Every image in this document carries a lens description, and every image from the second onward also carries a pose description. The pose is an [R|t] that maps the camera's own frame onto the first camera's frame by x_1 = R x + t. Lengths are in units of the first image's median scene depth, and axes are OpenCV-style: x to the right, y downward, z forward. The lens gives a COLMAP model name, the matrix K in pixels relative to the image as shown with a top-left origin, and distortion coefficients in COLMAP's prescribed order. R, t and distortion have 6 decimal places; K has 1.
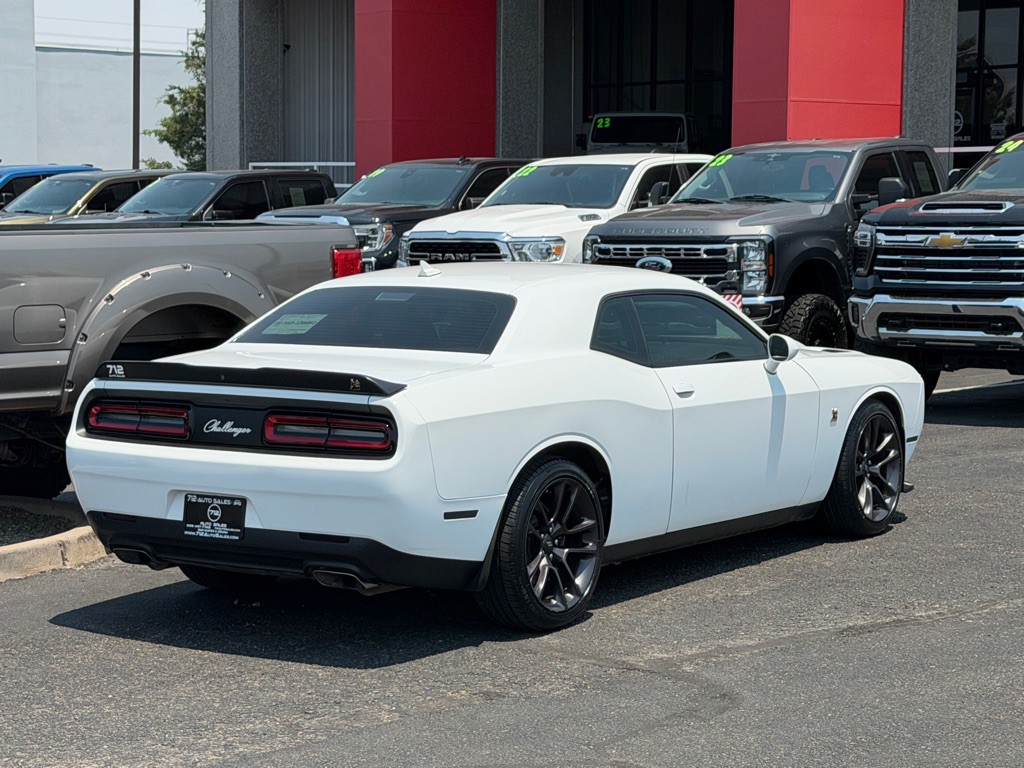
lens RADIAL K [[2290.6, 0, 490.1], [0, 2290.6, 391.2], [0, 0, 1]] dist [0.155574, 0.000000]
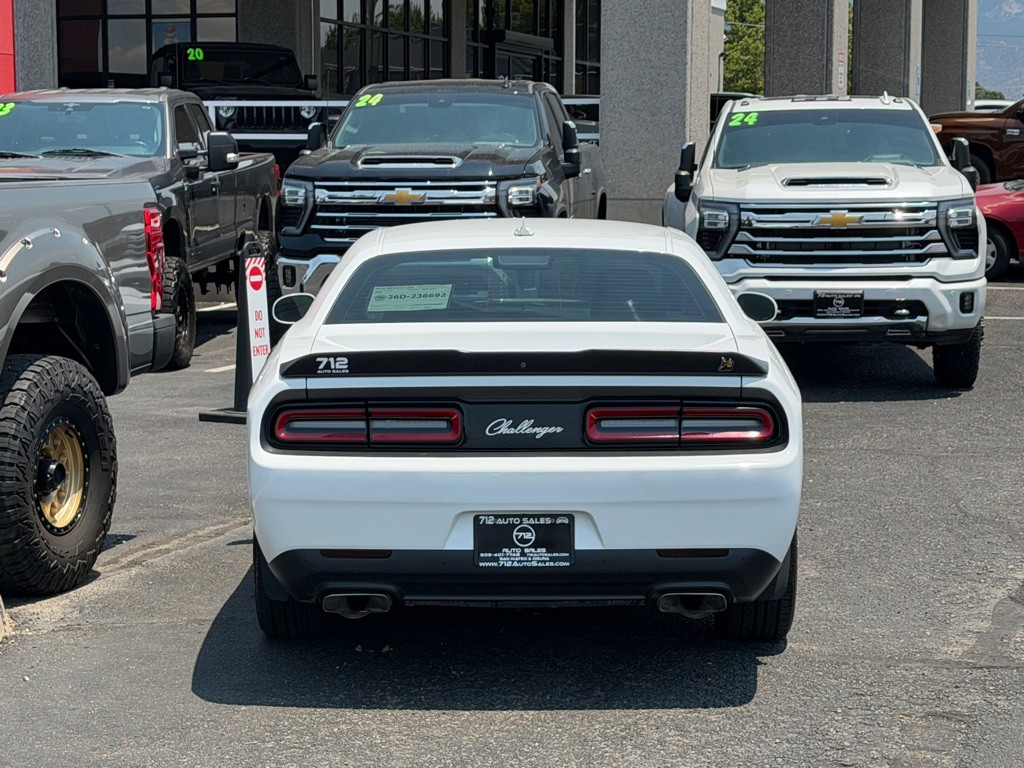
lens RADIAL K [[2290.6, 0, 491.7], [0, 2290.6, 407.7], [0, 0, 1]] dist [0.155574, 0.000000]
pose [[0.834733, -0.060706, 0.547298, -0.451842], [0.048294, 0.998146, 0.037056, -0.017038], [-0.548533, -0.004500, 0.836117, 0.275813]]
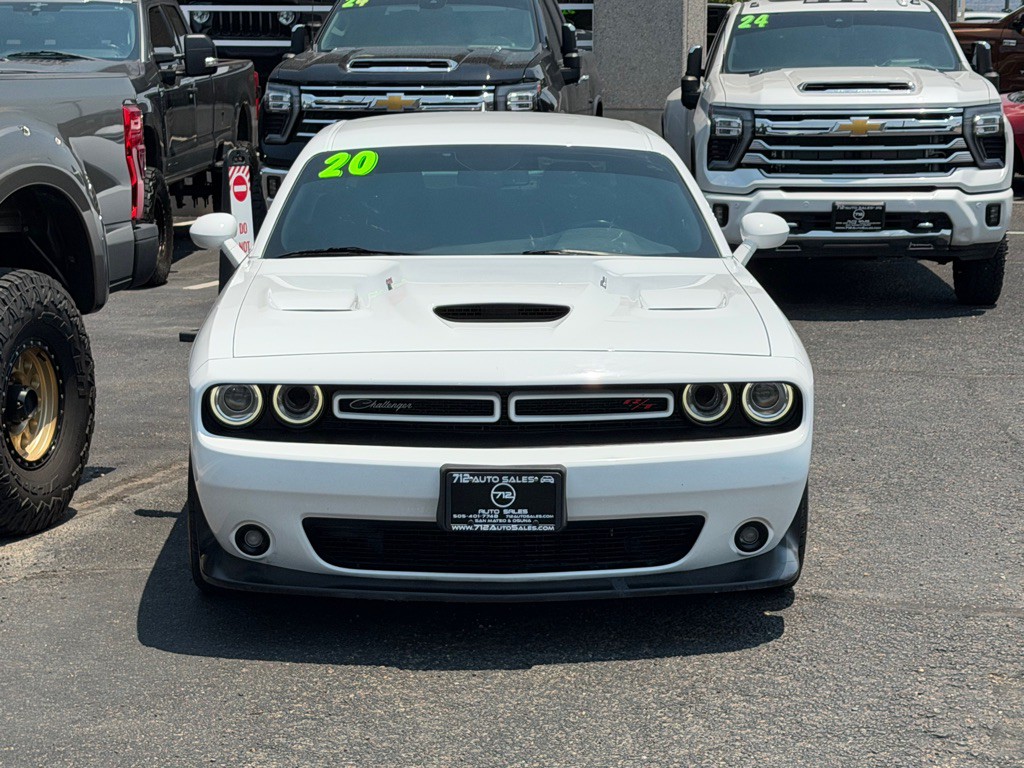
lens RADIAL K [[2290.6, 0, 512.9], [0, 2290.6, 382.7], [0, 0, 1]] dist [0.155574, 0.000000]
pose [[0.820091, -0.075711, 0.567203, -0.426365], [0.048369, 0.996833, 0.063124, -0.015875], [-0.570185, -0.024332, 0.821156, 0.356530]]
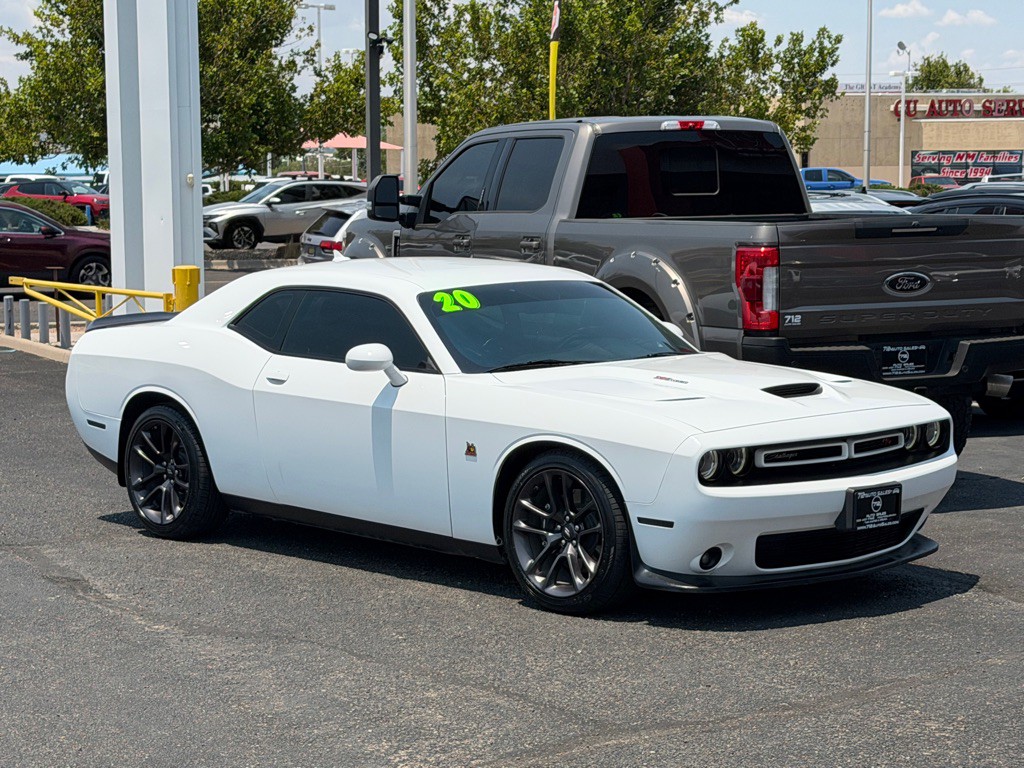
lens RADIAL K [[2290.6, 0, 502.0], [0, 2290.6, 384.9], [0, 0, 1]] dist [0.155574, 0.000000]
pose [[0.204819, -0.090378, 0.974618, -0.993214], [0.094831, 0.992876, 0.072142, -0.074959], [-0.974195, 0.077648, 0.211930, 0.770265]]
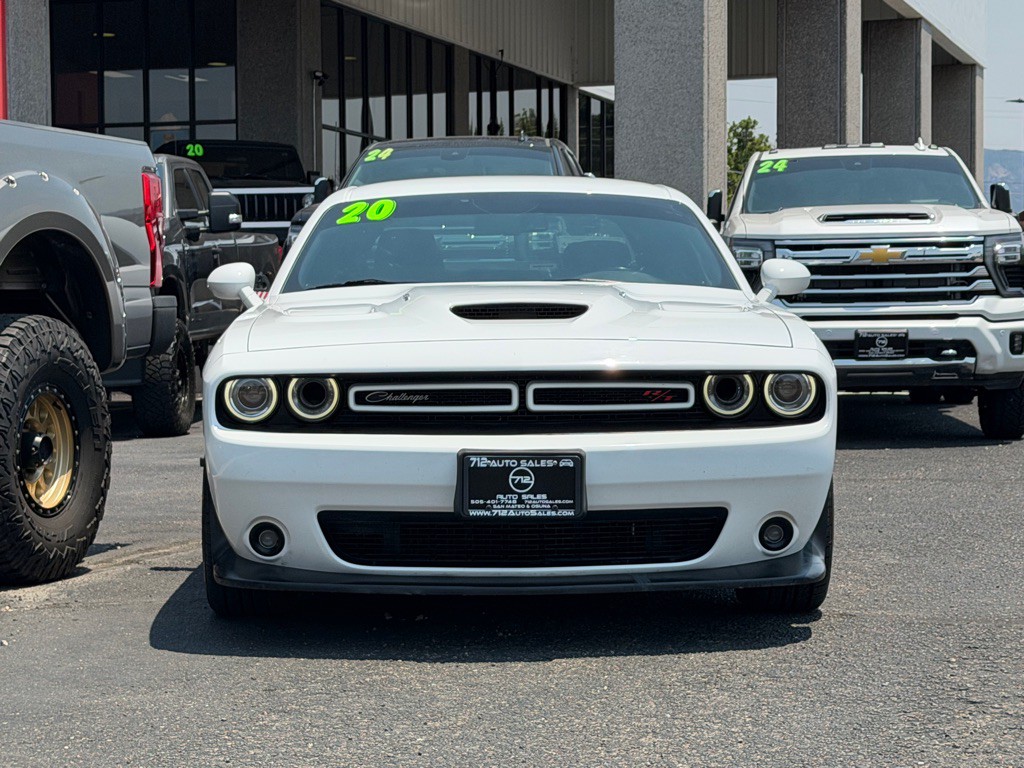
lens RADIAL K [[2290.6, 0, 516.8], [0, 2290.6, 409.2], [0, 0, 1]] dist [0.155574, 0.000000]
pose [[0.825249, -0.028531, 0.564048, -0.423124], [0.056129, 0.997922, -0.031645, 0.047679], [-0.561973, 0.057775, 0.825135, 0.363401]]
